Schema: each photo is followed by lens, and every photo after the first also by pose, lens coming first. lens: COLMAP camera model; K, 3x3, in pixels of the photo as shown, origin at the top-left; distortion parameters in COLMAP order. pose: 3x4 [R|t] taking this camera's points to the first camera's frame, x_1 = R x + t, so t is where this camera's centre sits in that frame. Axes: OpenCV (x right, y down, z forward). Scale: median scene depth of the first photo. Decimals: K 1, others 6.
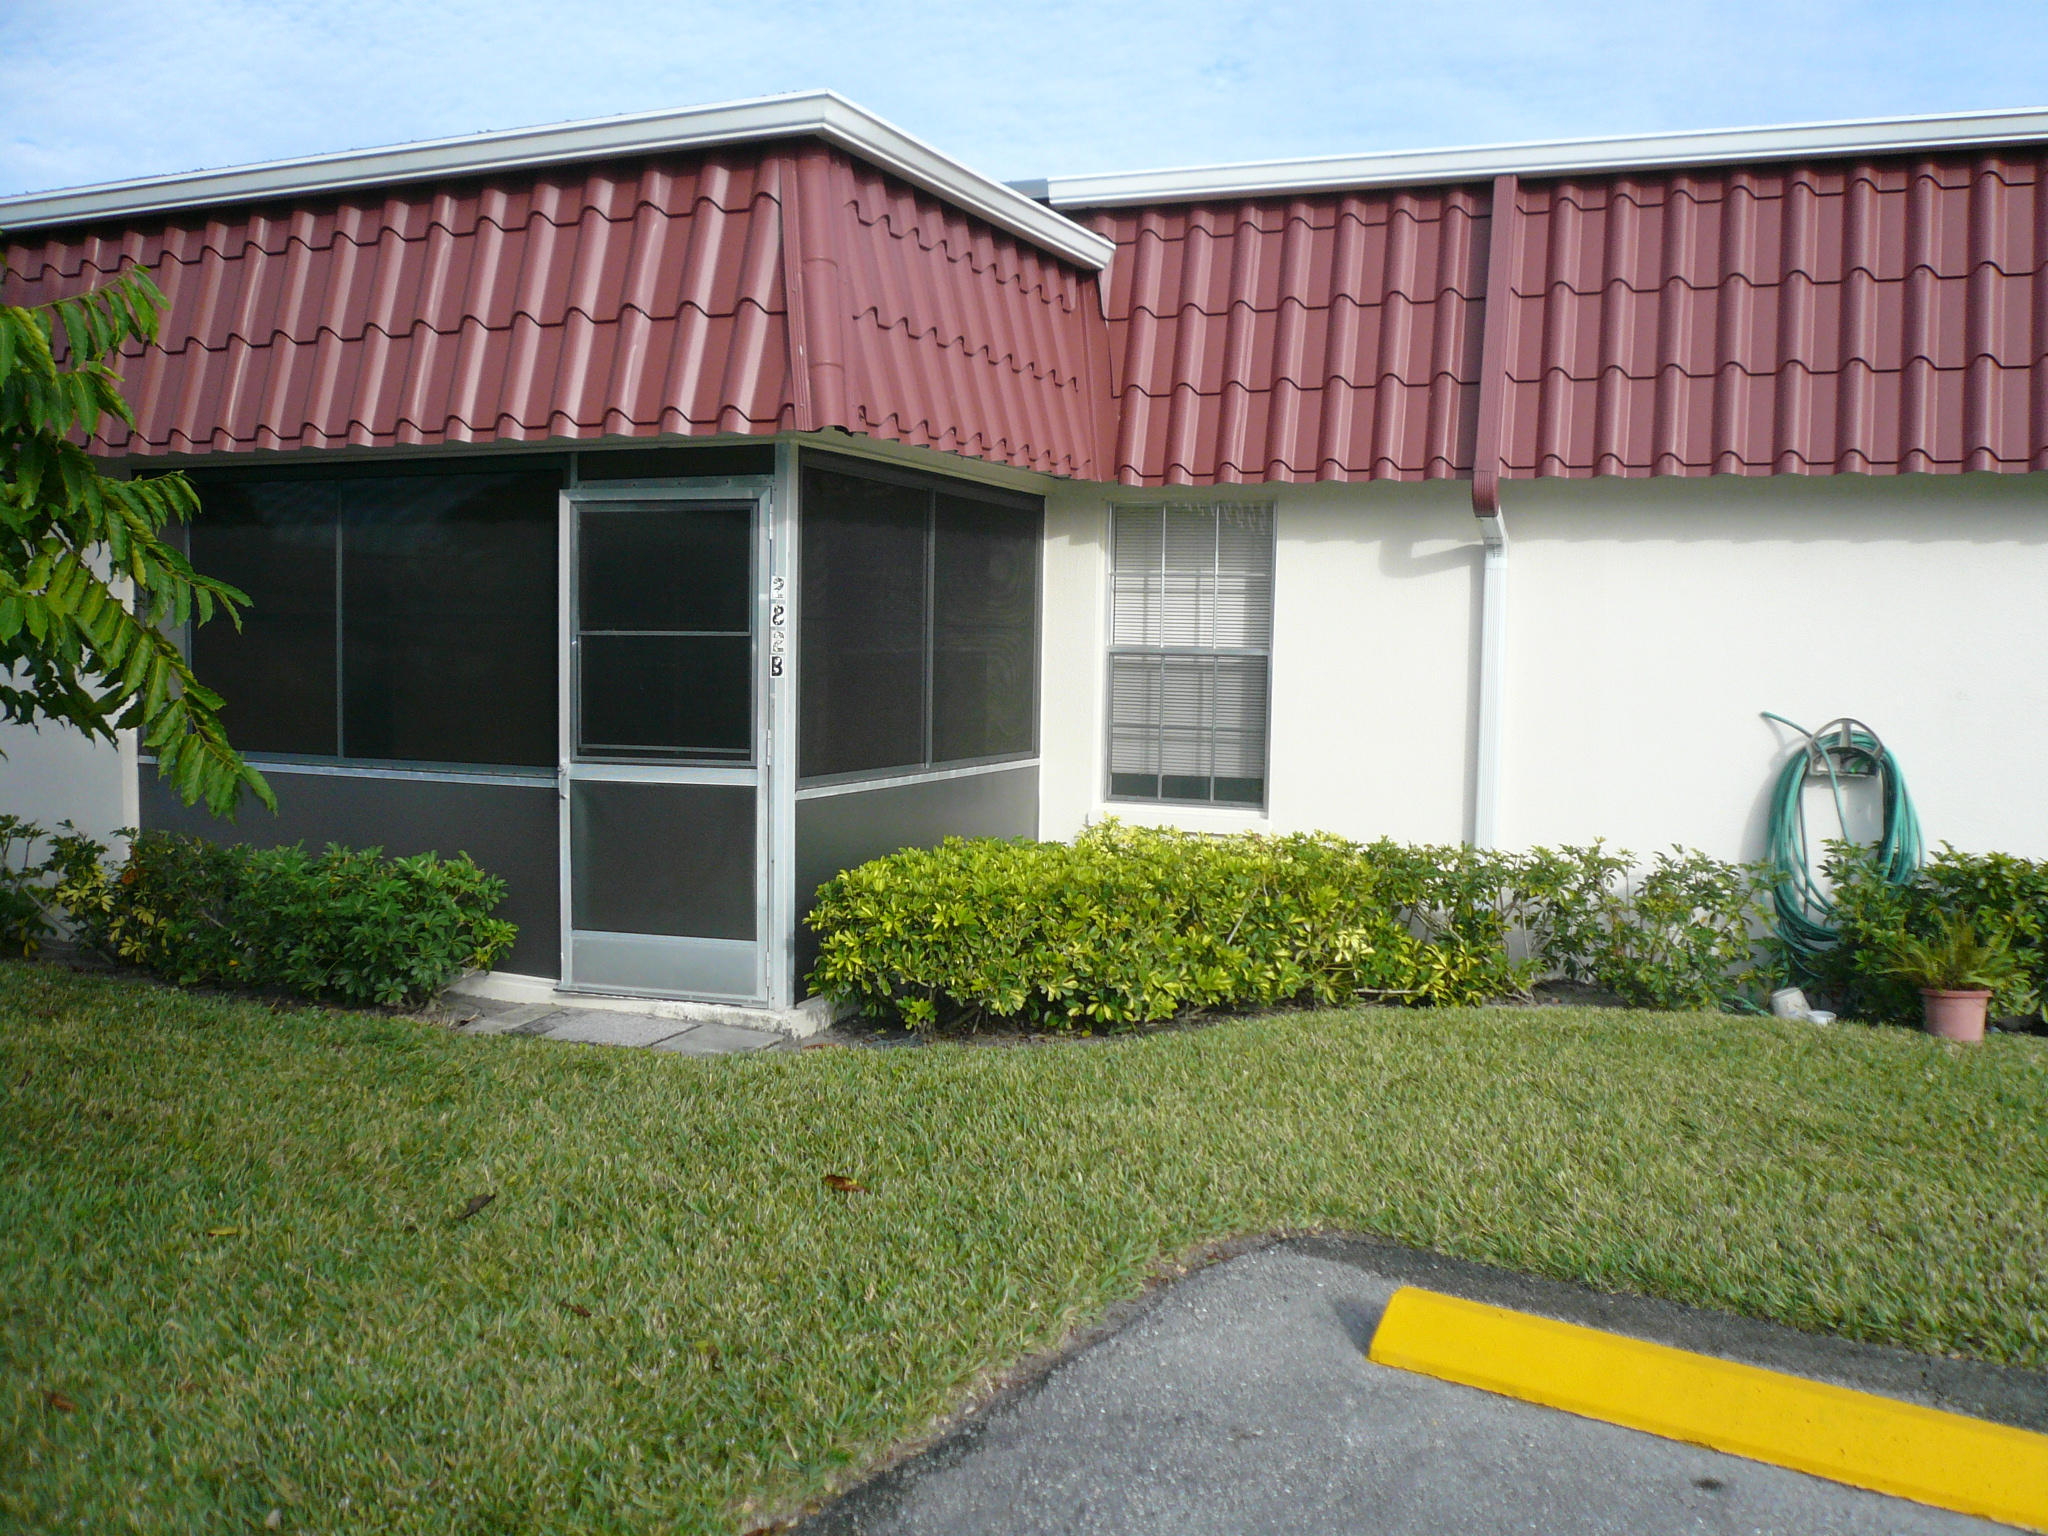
lens RADIAL K [[1777.1, 0, 1087.2], [0, 1777.1, 772.1], [0, 0, 1]] dist [-0.124009, 0.091663]
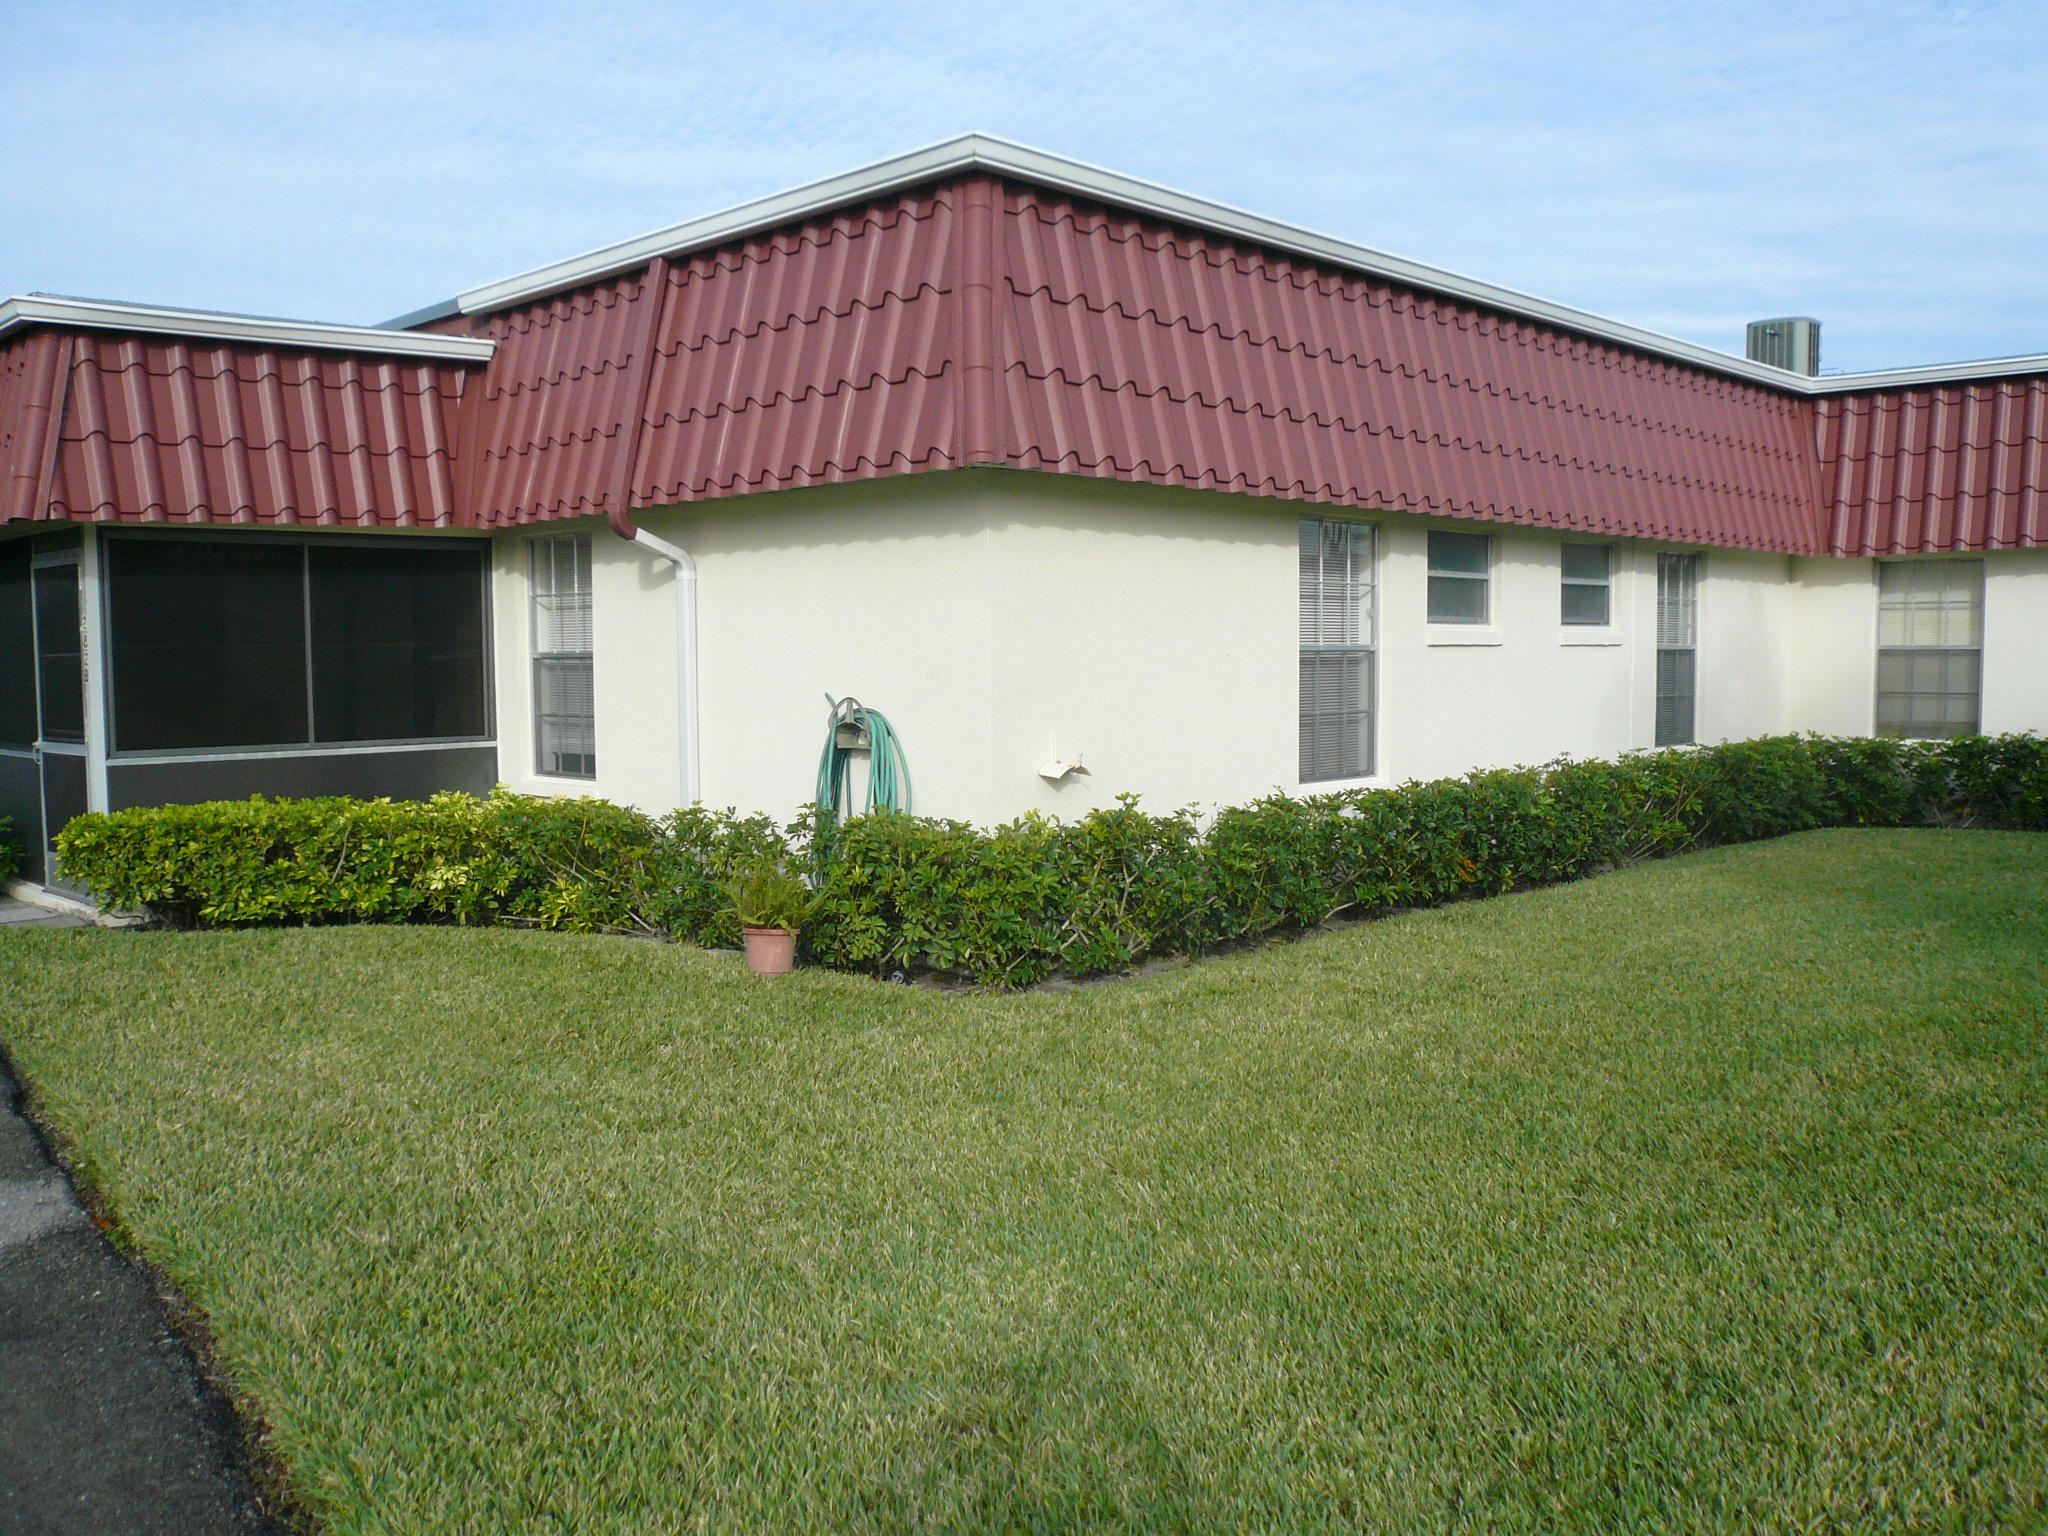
lens RADIAL K [[1777.1, 0, 1087.2], [0, 1777.1, 772.1], [0, 0, 1]] dist [-0.124009, 0.091663]
pose [[0.918967, 0.001228, -0.394333, 0.884087], [-0.000984, 0.999999, 0.000822, 0.013984], [0.394334, -0.000367, 0.918967, -0.007487]]
